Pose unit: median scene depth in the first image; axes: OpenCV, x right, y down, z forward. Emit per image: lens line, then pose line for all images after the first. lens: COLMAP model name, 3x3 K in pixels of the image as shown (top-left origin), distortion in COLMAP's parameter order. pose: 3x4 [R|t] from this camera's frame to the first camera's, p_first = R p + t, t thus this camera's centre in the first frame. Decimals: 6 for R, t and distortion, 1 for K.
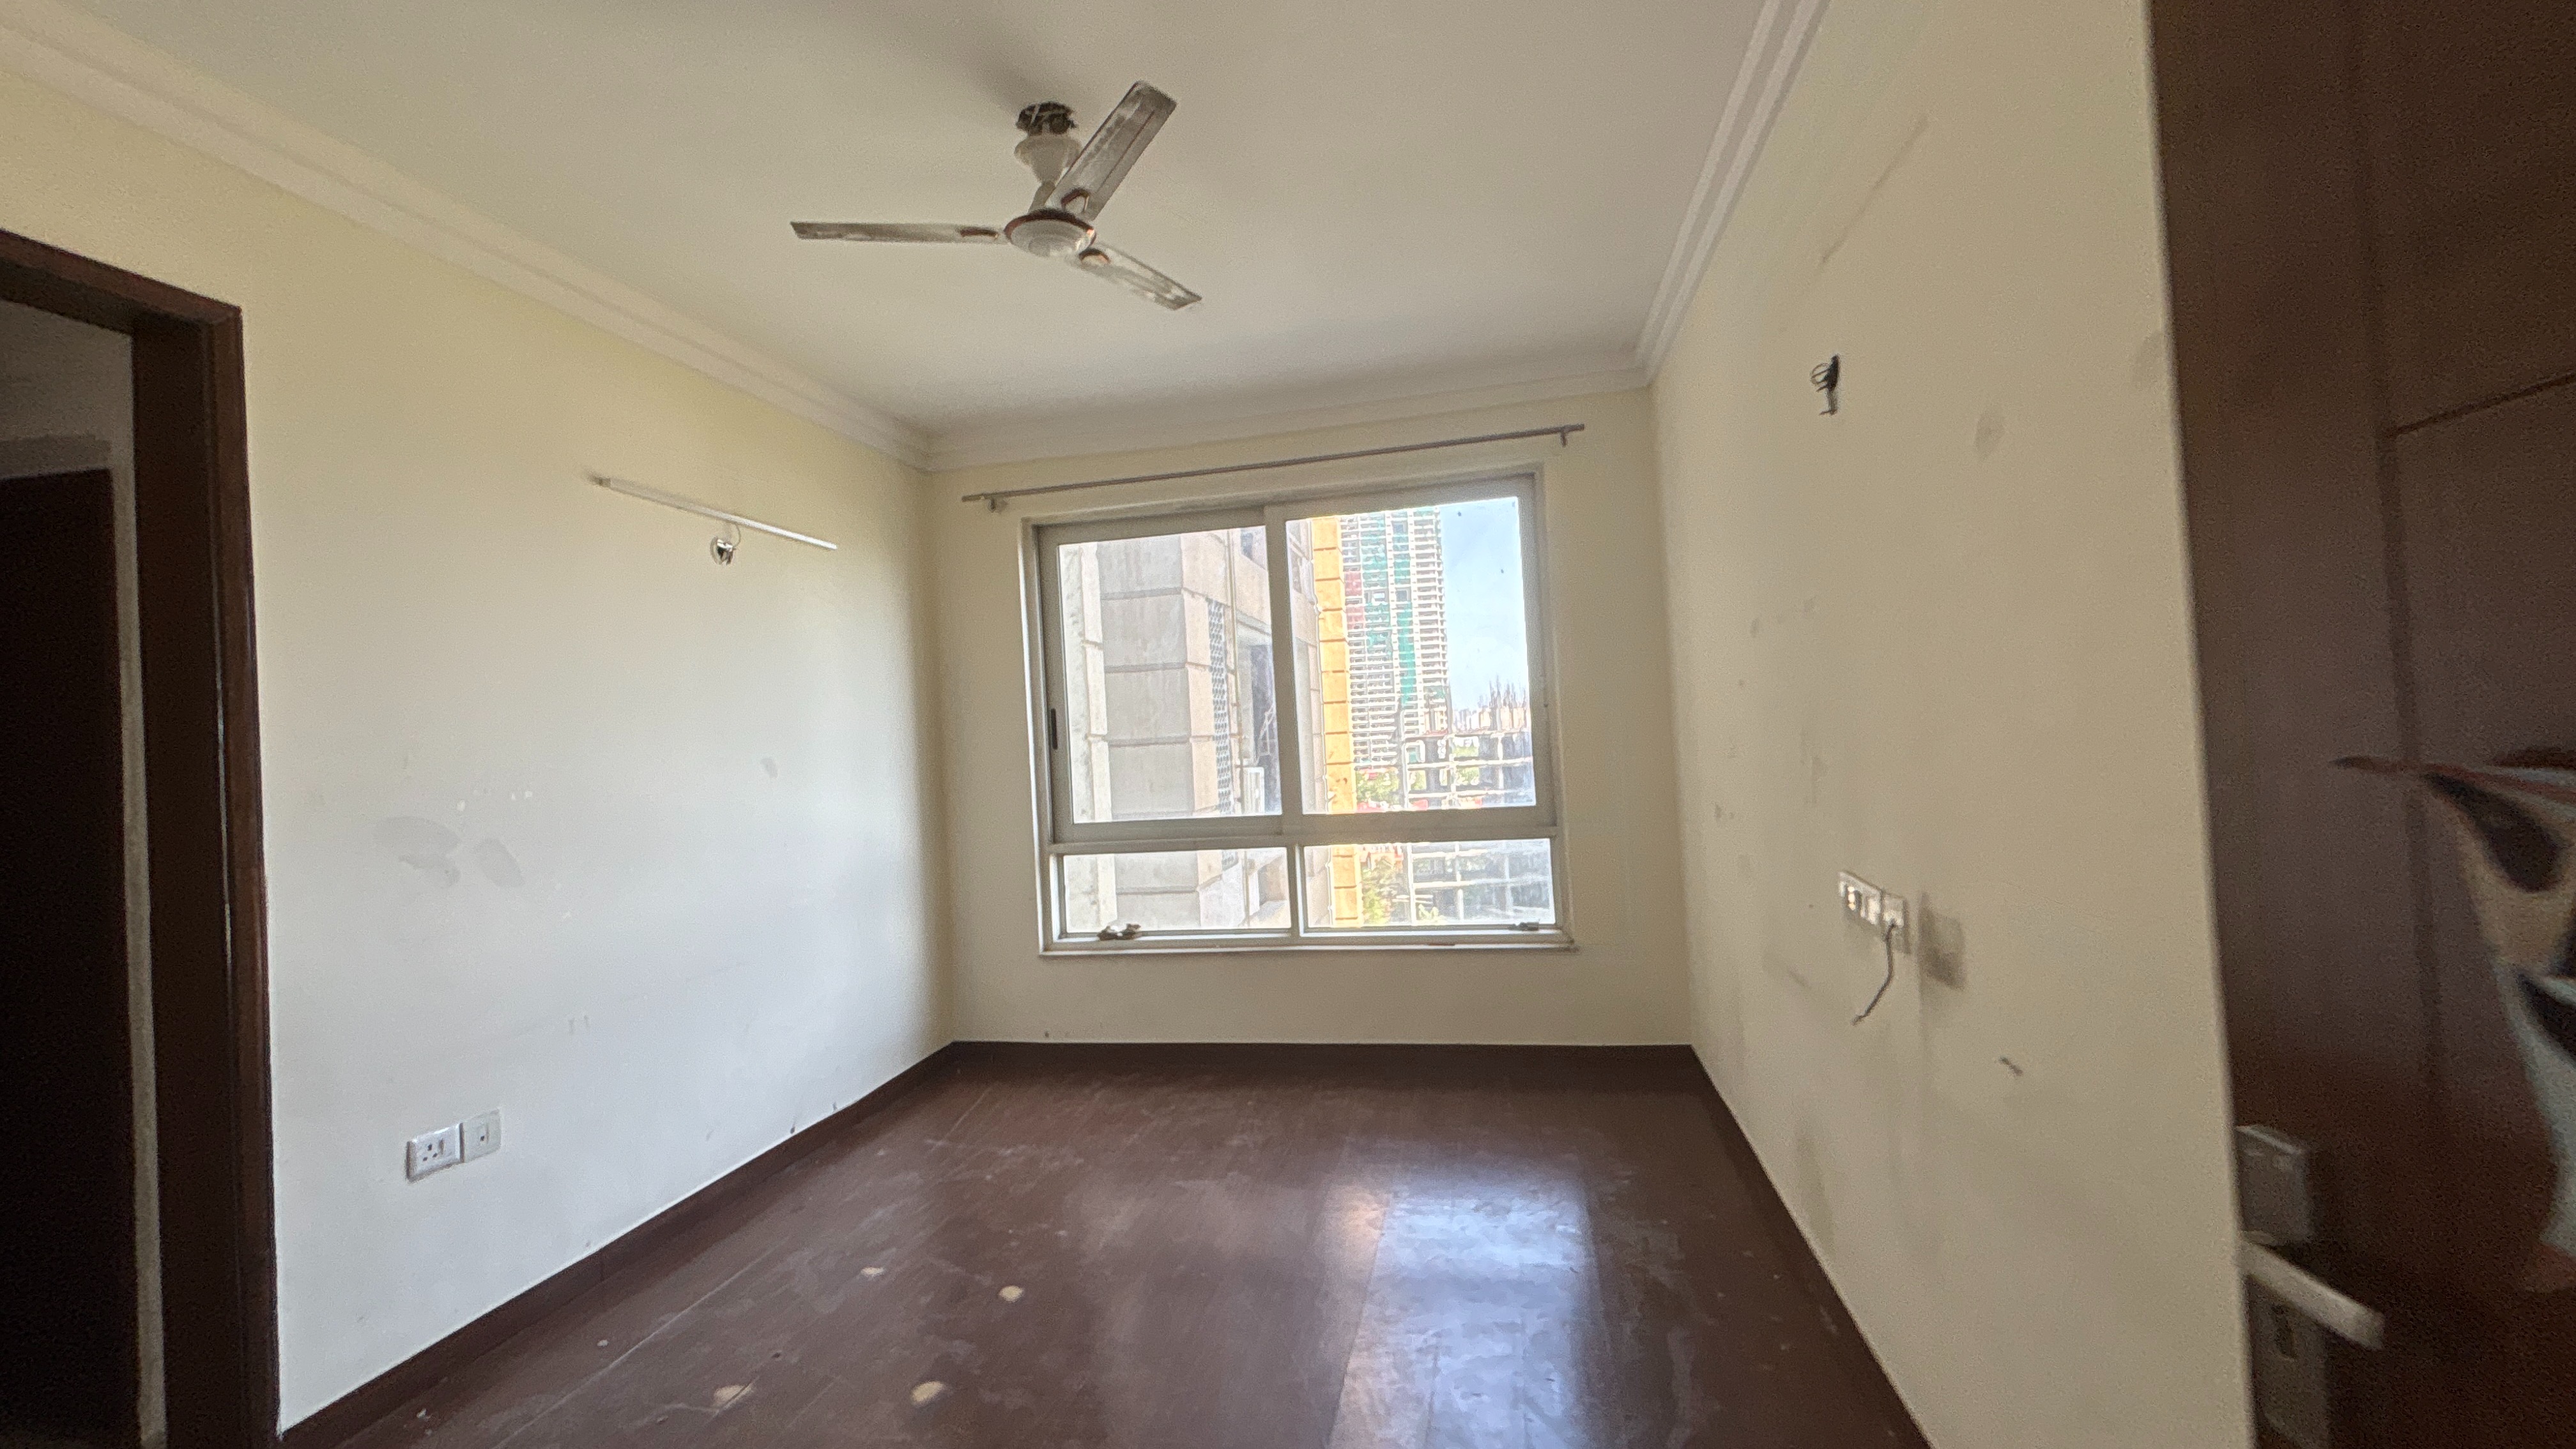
lens RADIAL K [[1042.3, 0, 1286.9], [0, 1042.3, 727.7], [0, 0, 1]] dist [0.003403, -0.001350]
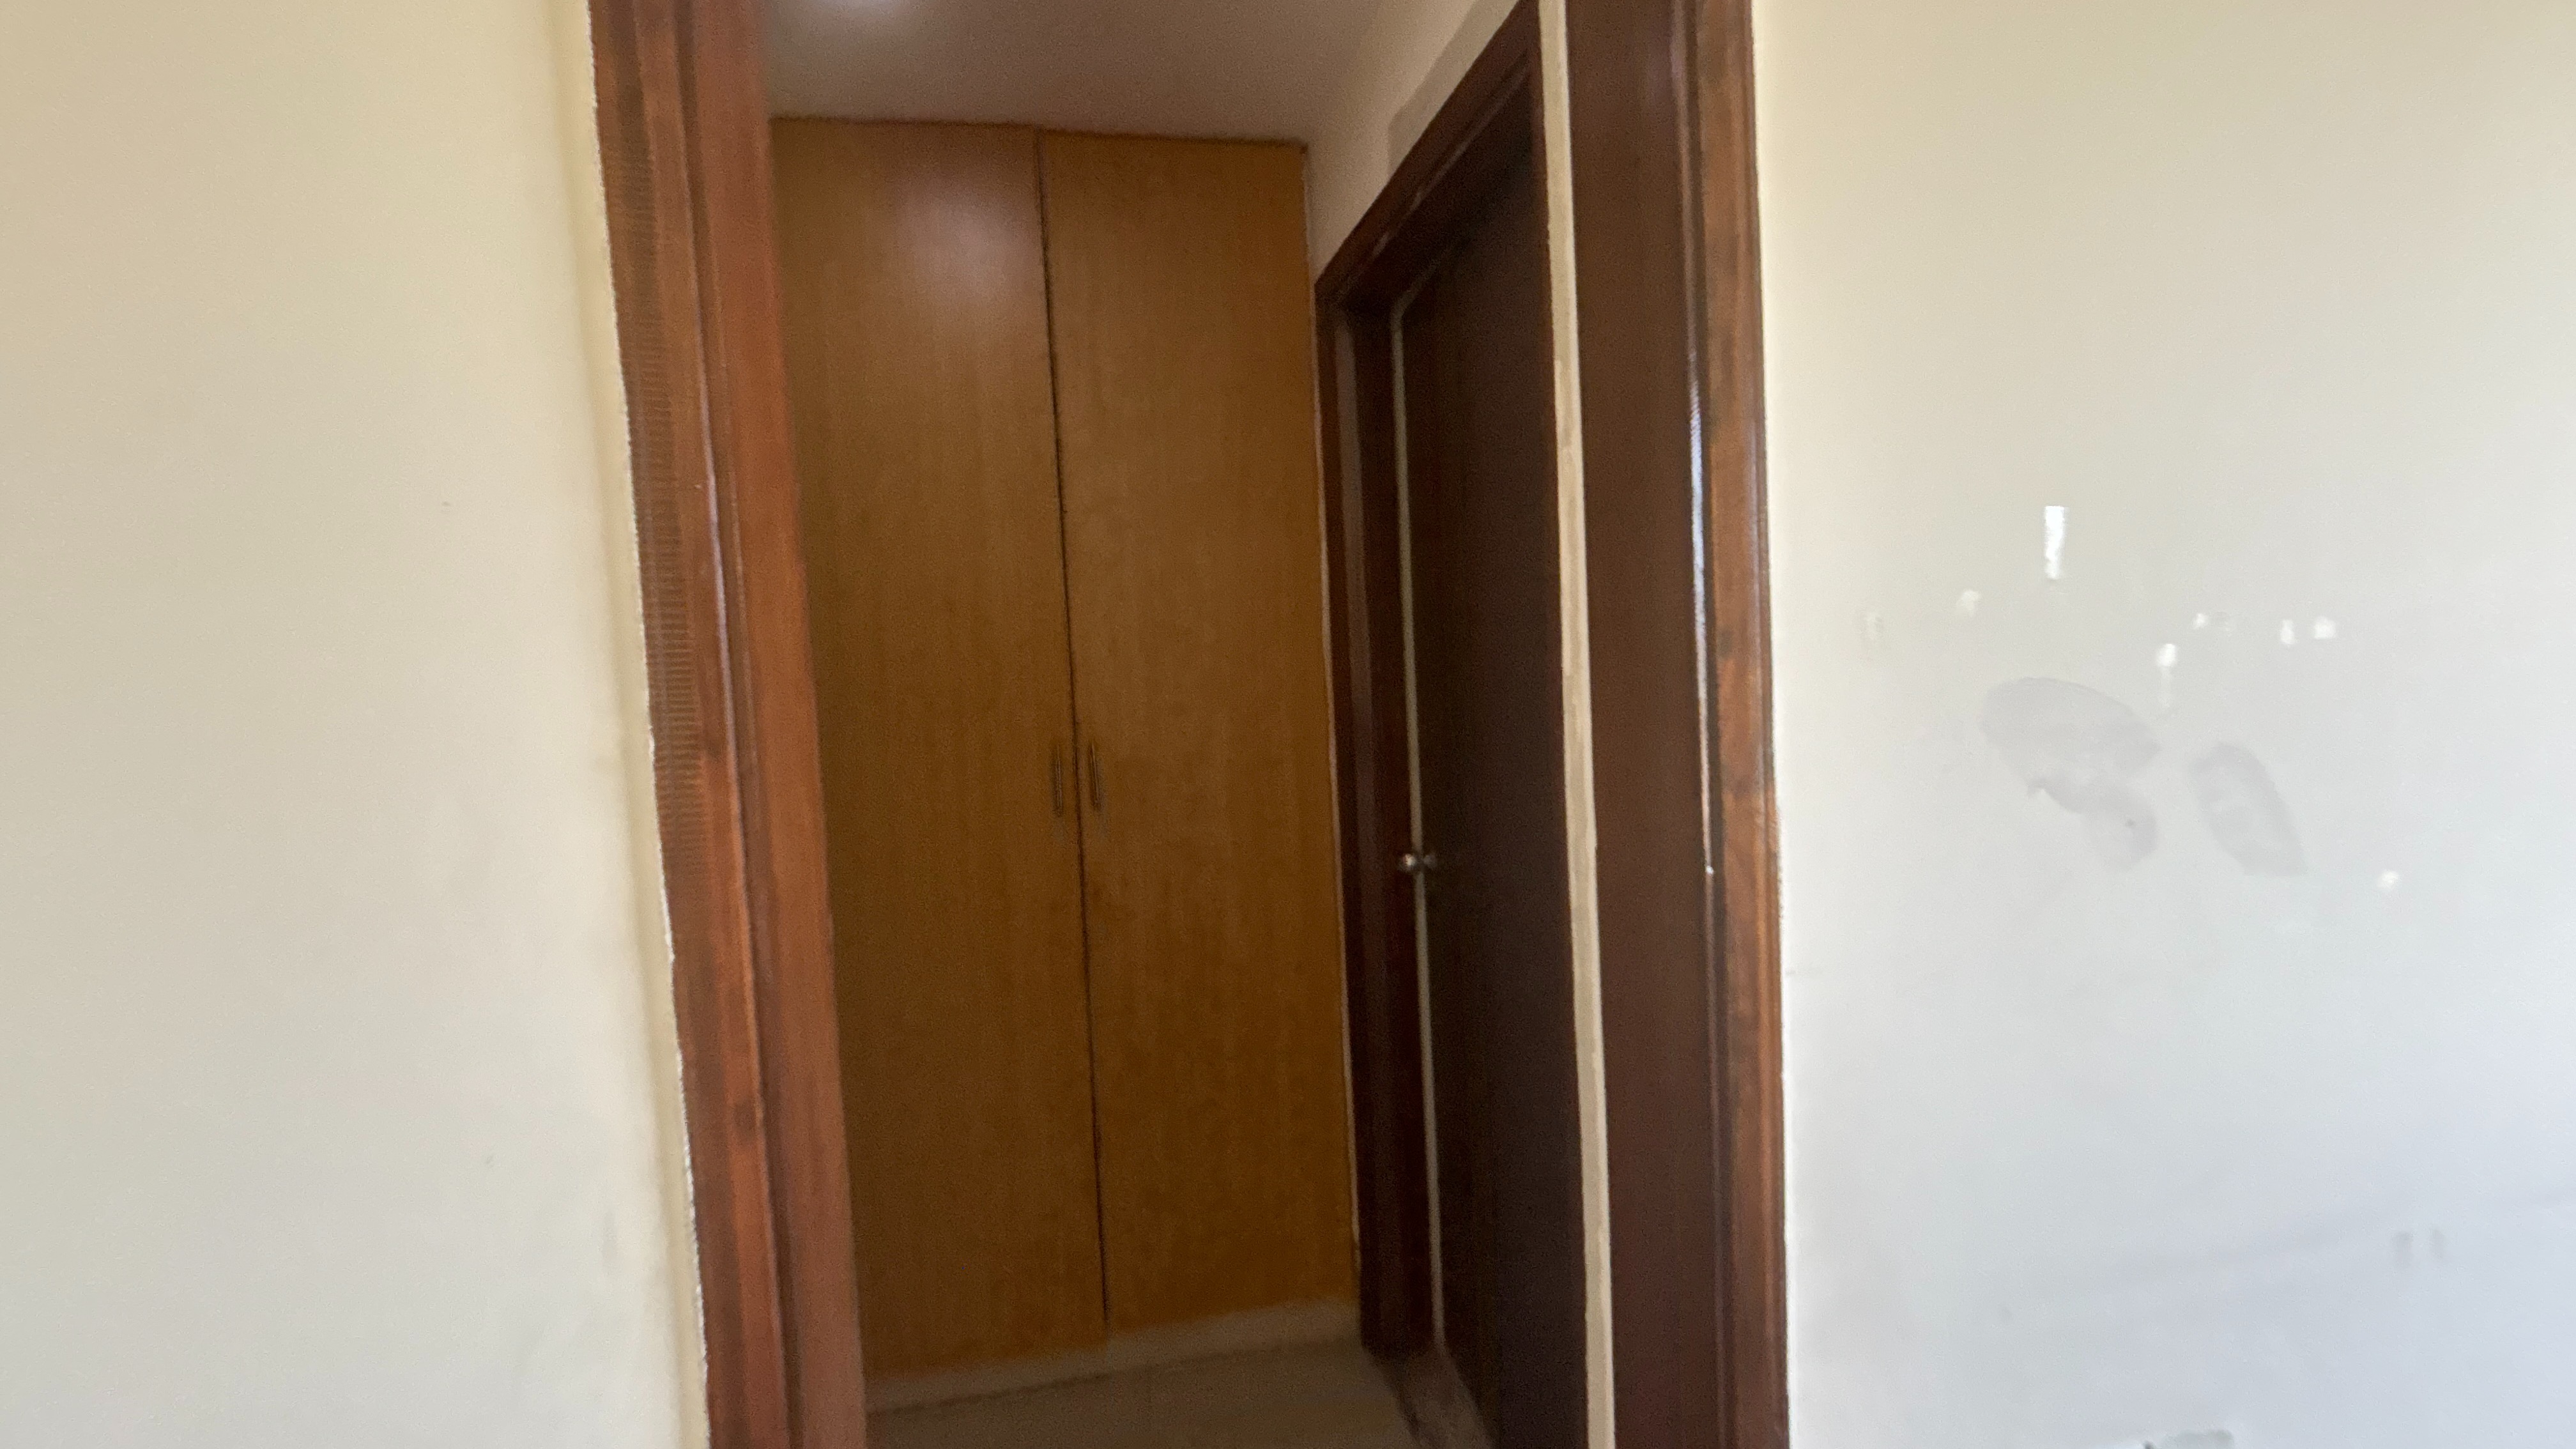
lens RADIAL K [[1042.3, 0, 1303.7], [0, 1042.3, 706.3], [0, 0, 1]] dist [0.003403, -0.001350]
pose [[0.396719, 0.079505, -0.914491, -0.659236], [0.040676, 0.993741, 0.104041, 0.046981], [0.917038, -0.078473, 0.391002, 0.650279]]
